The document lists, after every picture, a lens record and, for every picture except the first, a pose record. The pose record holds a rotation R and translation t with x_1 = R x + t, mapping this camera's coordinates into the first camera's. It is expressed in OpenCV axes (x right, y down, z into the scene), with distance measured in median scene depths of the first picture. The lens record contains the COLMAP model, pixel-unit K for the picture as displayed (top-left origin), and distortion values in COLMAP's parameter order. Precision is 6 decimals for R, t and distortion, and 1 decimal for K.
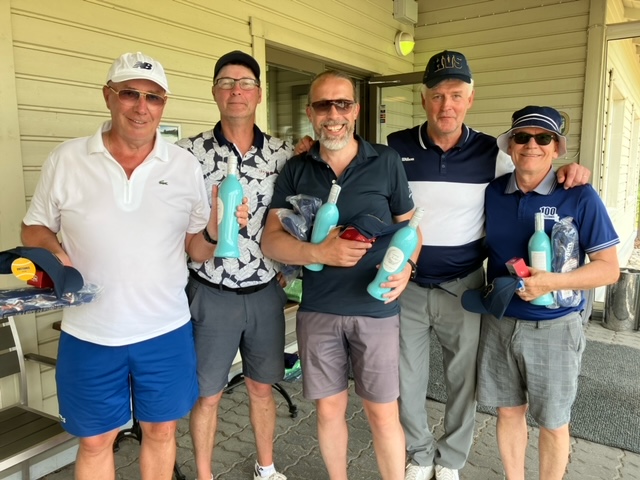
lens RADIAL K [[538.3, 0, 341.2], [0, 538.3, 241.2], [0, 0, 1]] dist [0.019194, 0.005862]
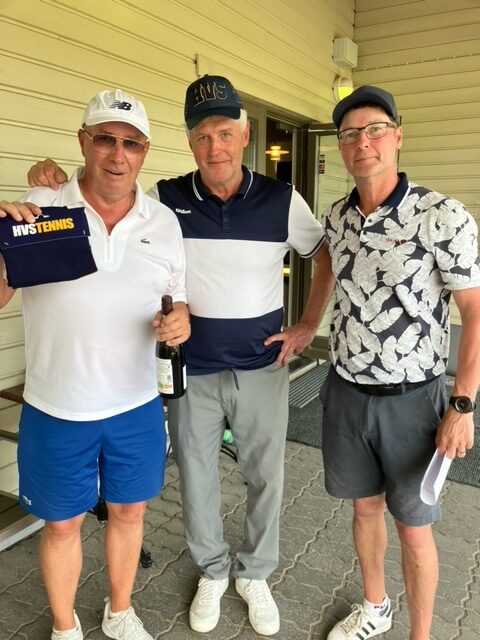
lens RADIAL K [[538.3, 0, 251.9], [0, 538.3, 319.9], [0, 0, 1]] dist [0.019194, 0.005862]
pose [[0.999370, 0.005419, 0.035068, -0.173075], [-0.007219, 0.998652, 0.051395, -0.024835], [-0.034743, -0.051616, 0.998063, 0.099382]]
